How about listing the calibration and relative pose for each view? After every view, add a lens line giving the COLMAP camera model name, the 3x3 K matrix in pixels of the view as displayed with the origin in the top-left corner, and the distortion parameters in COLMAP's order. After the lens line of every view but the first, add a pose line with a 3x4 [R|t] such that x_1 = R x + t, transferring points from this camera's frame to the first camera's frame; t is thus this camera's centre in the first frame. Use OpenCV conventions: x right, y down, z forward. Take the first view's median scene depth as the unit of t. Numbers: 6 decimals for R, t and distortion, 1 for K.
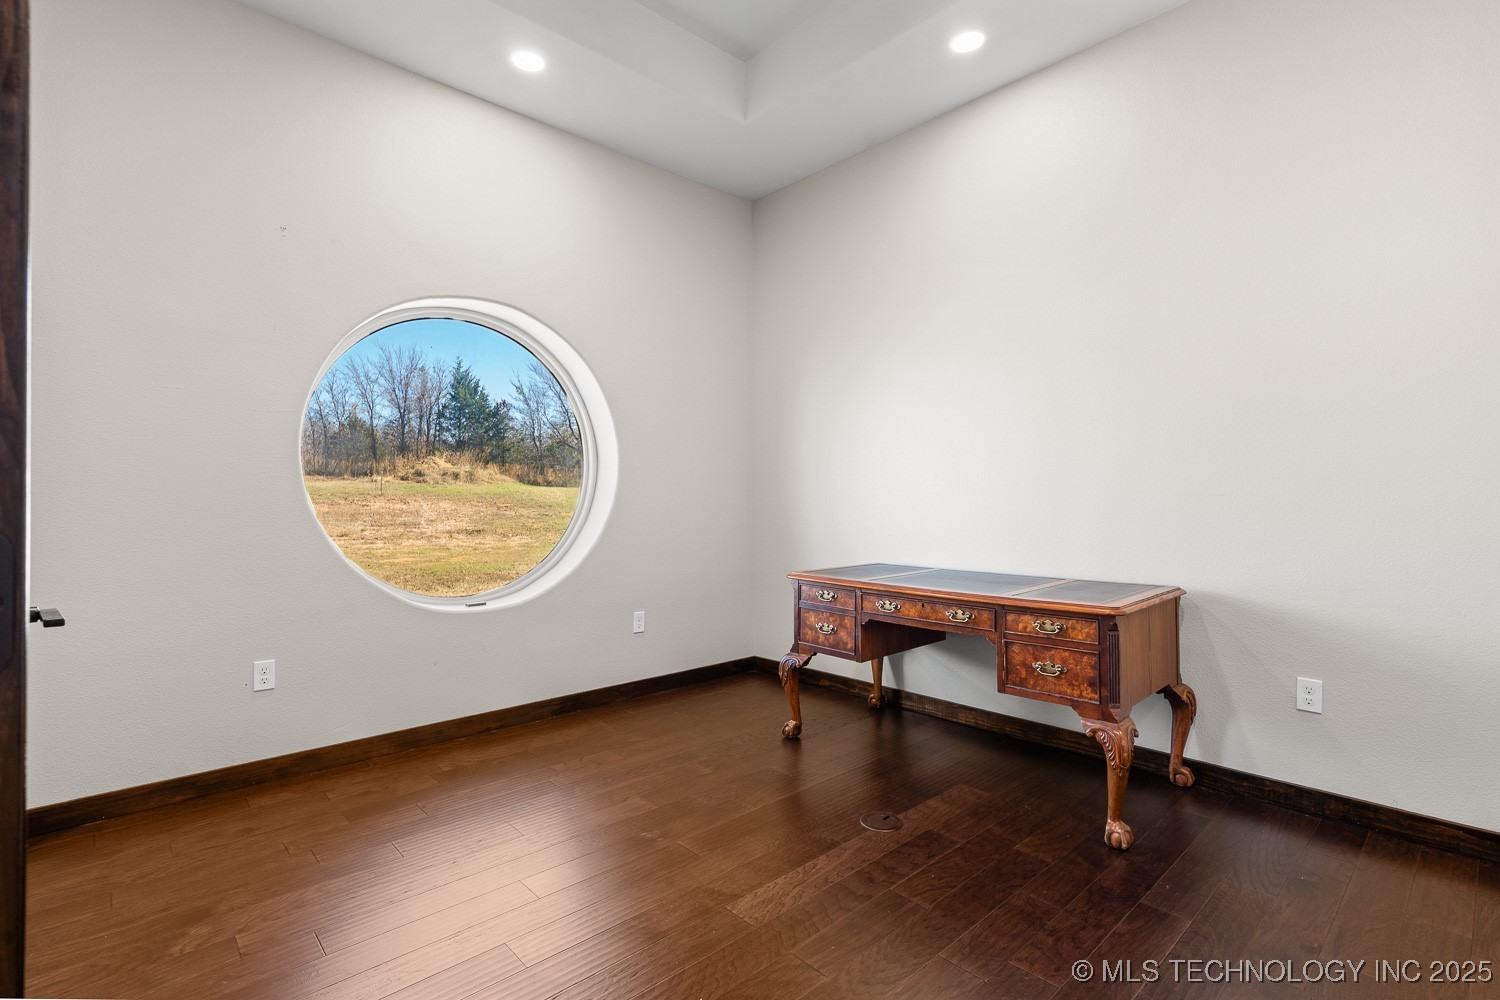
lens RADIAL K [[691.1, 0, 741.7], [0, 691.1, 499.5], [0, 0, 1]] dist [0.001934, 0.000438]
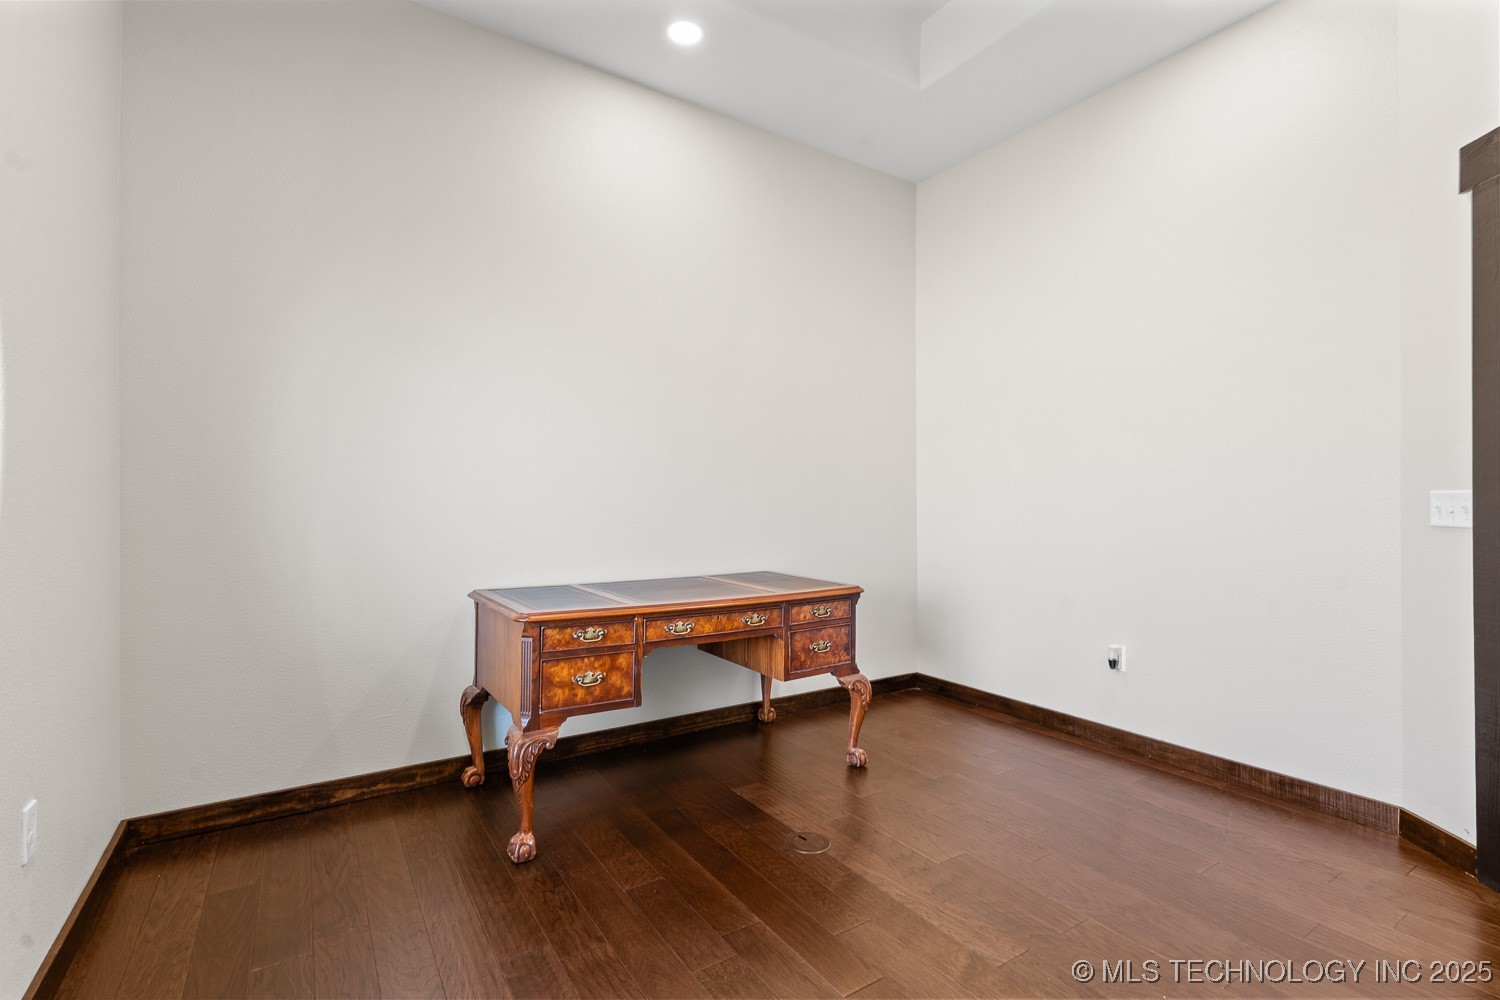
lens RADIAL K [[691.1, 0, 741.7], [0, 691.1, 499.5], [0, 0, 1]] dist [0.001934, 0.000438]
pose [[0.169612, 0.006723, 0.985488, -0.732496], [-0.003334, 0.999975, -0.006248, -0.001774], [-0.985505, -0.002226, 0.169631, 0.899100]]
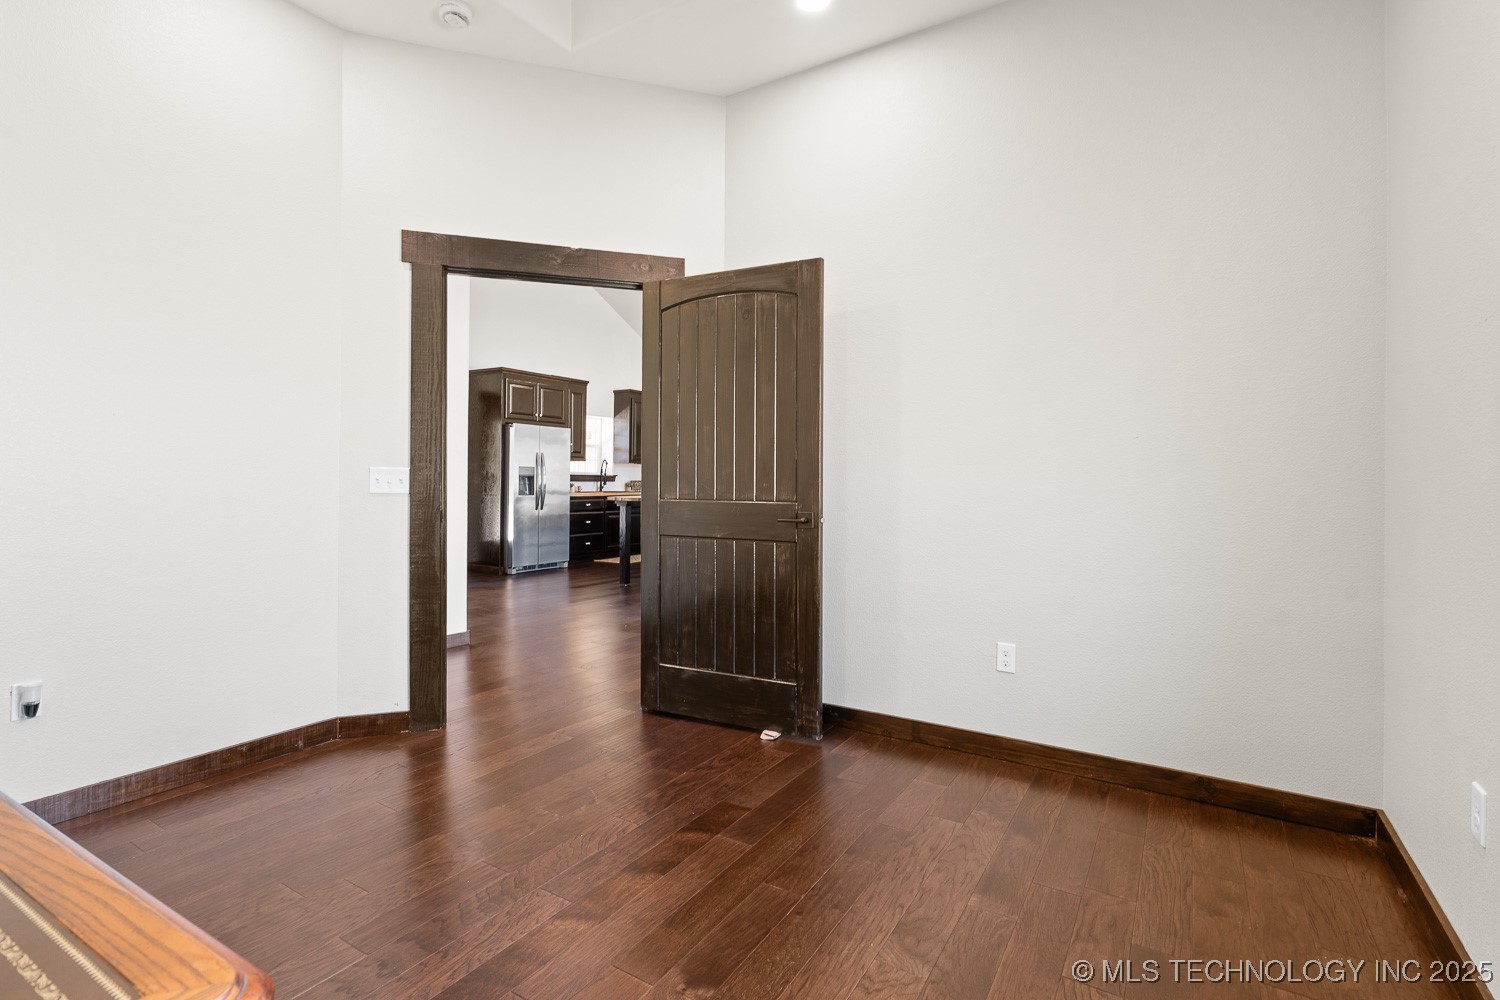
lens RADIAL K [[725.4, 0, 753.8], [0, 725.4, 476.0], [0, 0, 1]] dist [0.000100, -0.000029]
pose [[-0.960023, -0.006113, -0.279853, 0.013920], [-0.005202, 0.999978, -0.003999, -0.004529], [0.279871, -0.002384, -0.960035, 1.567867]]
